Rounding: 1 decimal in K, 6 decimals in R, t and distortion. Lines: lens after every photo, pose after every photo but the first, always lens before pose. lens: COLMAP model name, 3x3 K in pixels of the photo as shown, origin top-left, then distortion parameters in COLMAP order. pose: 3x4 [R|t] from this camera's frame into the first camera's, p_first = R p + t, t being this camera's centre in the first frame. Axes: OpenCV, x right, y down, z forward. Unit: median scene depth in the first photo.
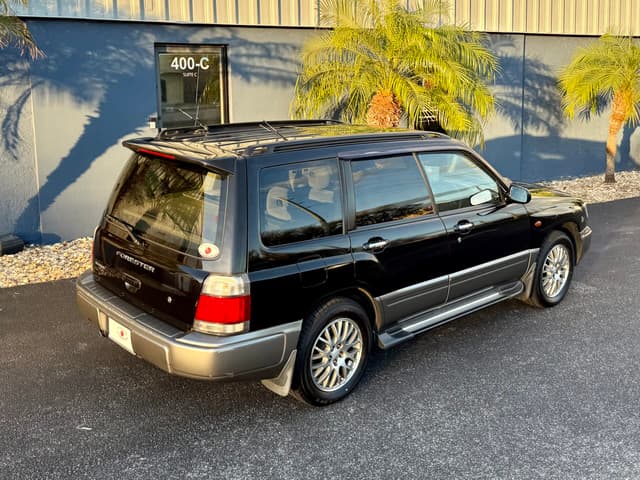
lens RADIAL K [[713.7, 0, 271.9], [0, 713.7, 206.4], [0, 0, 1]] dist [0.145107, -0.318665]
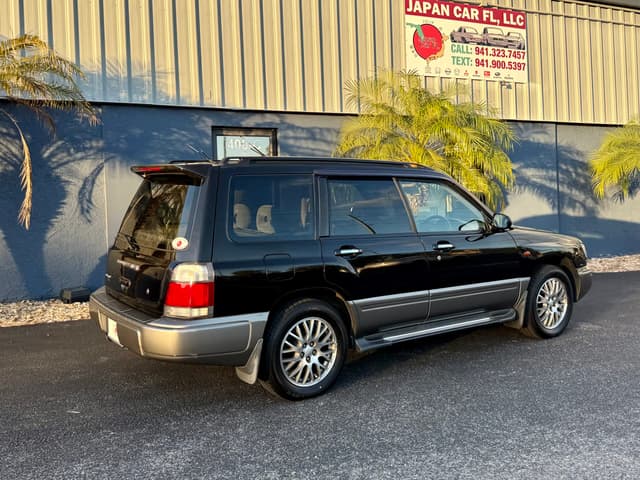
lens RADIAL K [[626.3, 0, 304.3], [0, 626.3, 243.6], [0, 0, 1]] dist [0.165693, -0.366168]
pose [[0.994098, -0.006451, -0.108291, 0.152185], [-0.006040, 0.993391, -0.114617, 0.125795], [0.108315, 0.114595, 0.987490, 0.042114]]
